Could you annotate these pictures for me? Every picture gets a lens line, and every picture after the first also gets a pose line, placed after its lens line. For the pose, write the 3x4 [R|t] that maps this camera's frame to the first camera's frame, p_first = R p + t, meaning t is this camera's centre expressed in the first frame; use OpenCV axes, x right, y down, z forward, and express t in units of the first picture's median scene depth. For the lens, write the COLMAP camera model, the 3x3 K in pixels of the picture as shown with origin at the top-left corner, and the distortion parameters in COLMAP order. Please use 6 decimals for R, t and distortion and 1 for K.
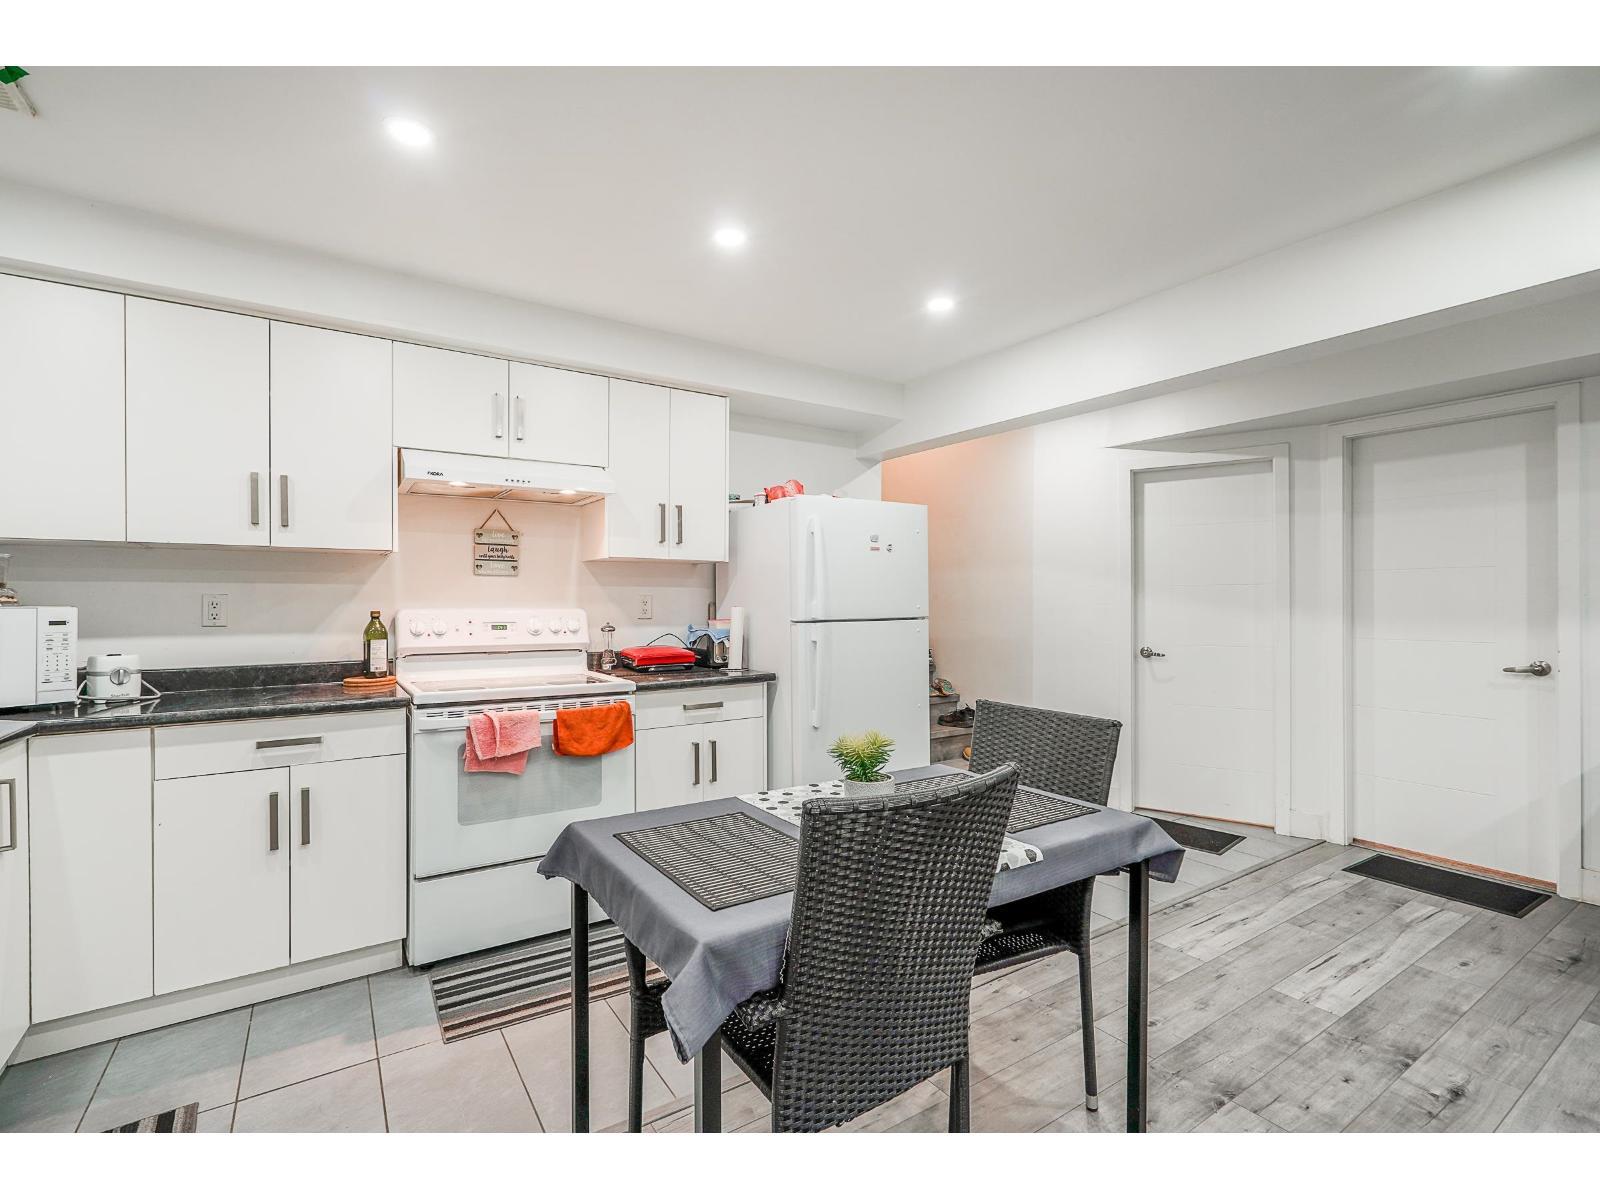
lens RADIAL K [[721.8, 0, 801.9], [0, 721.8, 599.7], [0, 0, 1]] dist [-0.008490, 0.001316]
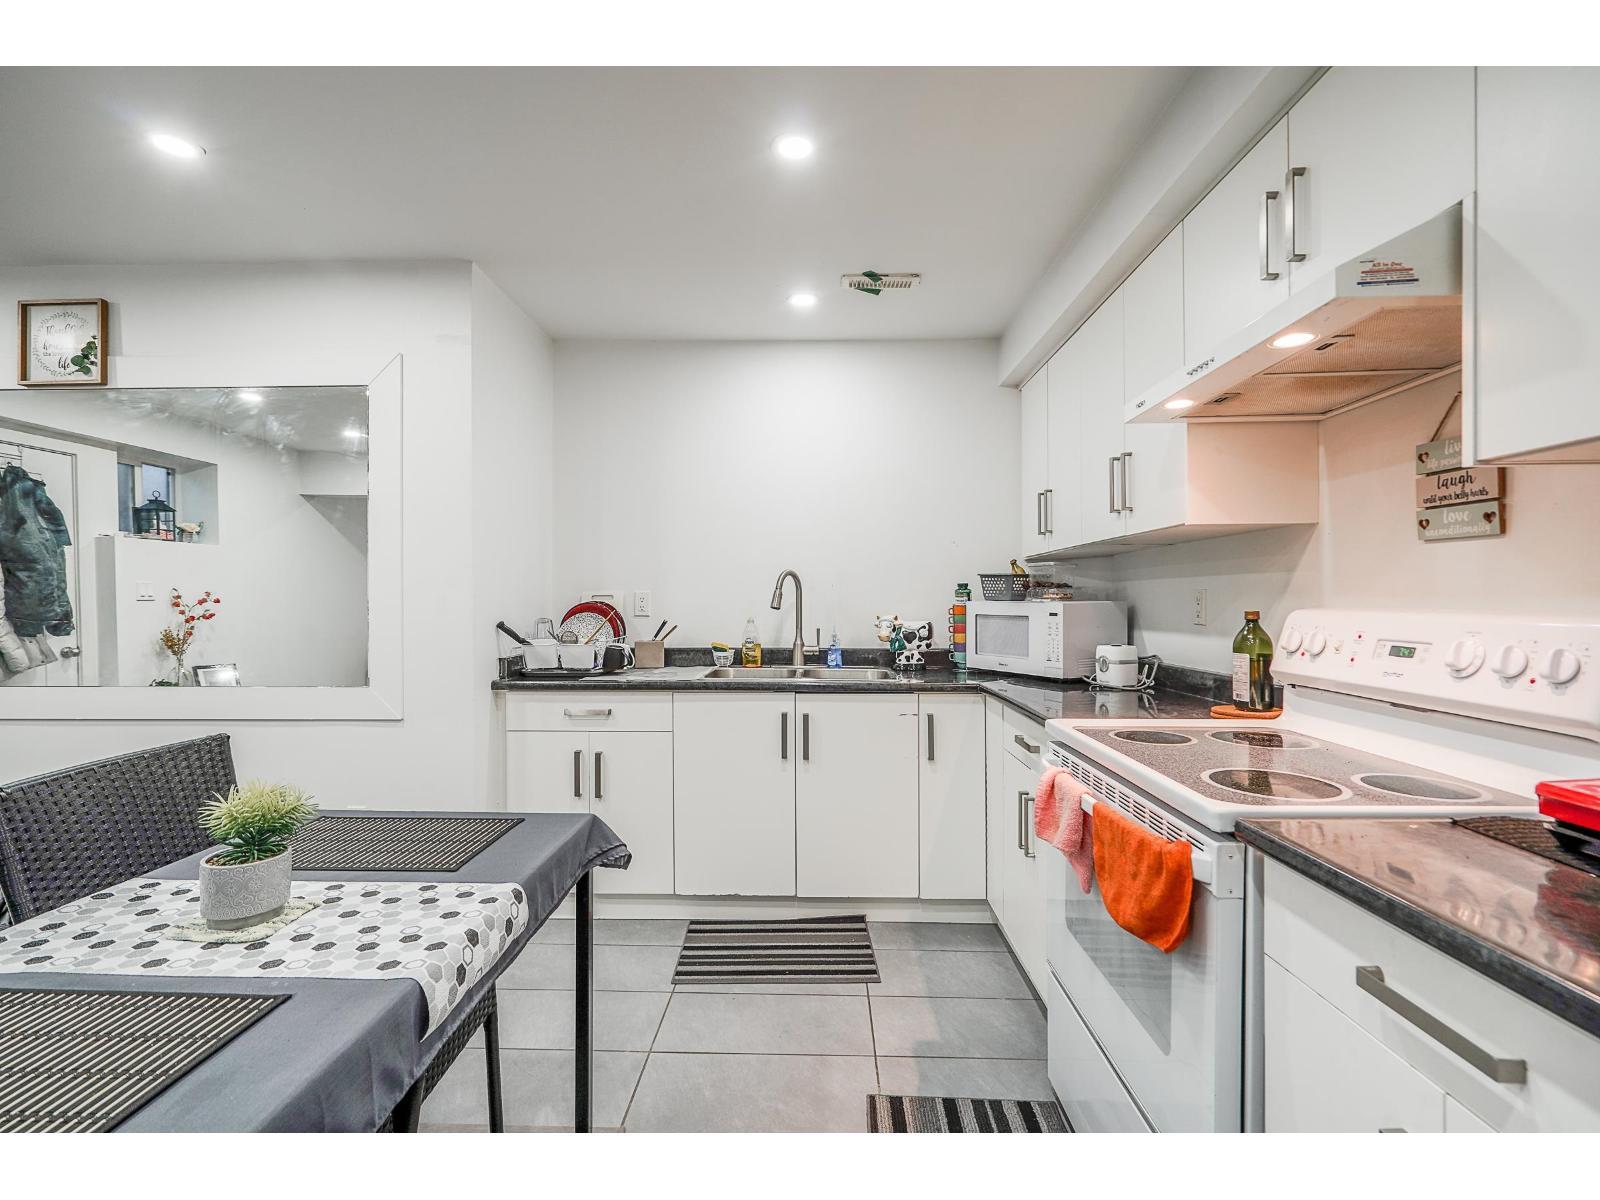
lens RADIAL K [[721.8, 0, 801.7], [0, 721.8, 603.2], [0, 0, 1]] dist [-0.008490, 0.001316]
pose [[-0.567705, 0.004626, -0.823219, 0.188037], [0.000527, 0.999986, 0.005256, 0.004381], [0.823232, 0.002551, -0.567699, 0.979731]]
